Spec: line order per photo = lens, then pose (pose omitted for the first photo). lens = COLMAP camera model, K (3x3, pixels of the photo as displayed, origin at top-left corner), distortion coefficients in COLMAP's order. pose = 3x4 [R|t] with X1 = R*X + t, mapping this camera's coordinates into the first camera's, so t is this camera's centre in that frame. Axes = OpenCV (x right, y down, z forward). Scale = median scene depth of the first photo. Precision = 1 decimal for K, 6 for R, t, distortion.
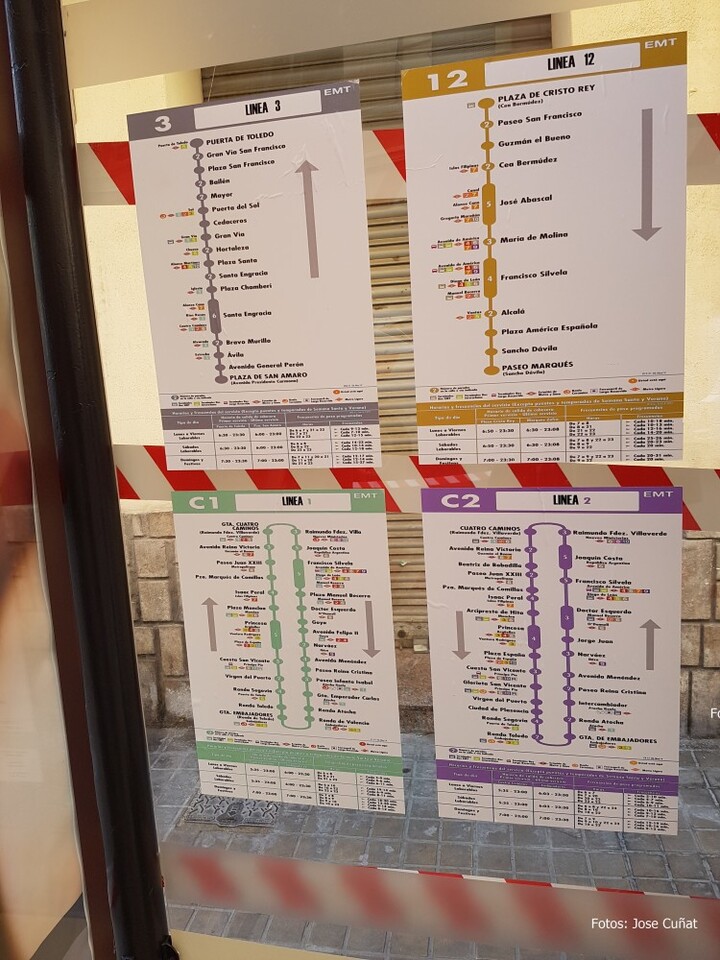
lens RADIAL K [[713.3, 0, 360.8], [0, 713.3, 435.9], [0, 0, 1]] dist [0.231446, -0.444247]
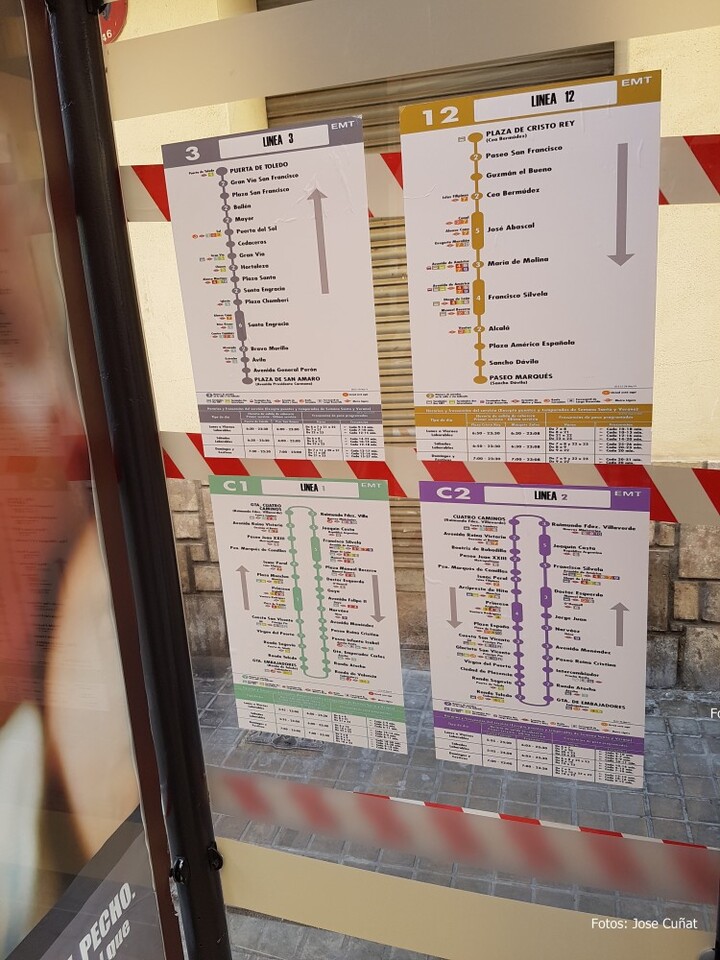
lens RADIAL K [[713.3, 0, 360.8], [0, 713.3, 435.9], [0, 0, 1]] dist [0.231446, -0.444247]
pose [[0.994861, 0.012236, -0.100505, 0.104435], [-0.003221, 0.995993, 0.089378, -0.097409], [0.101196, -0.088595, 0.990914, -0.121552]]
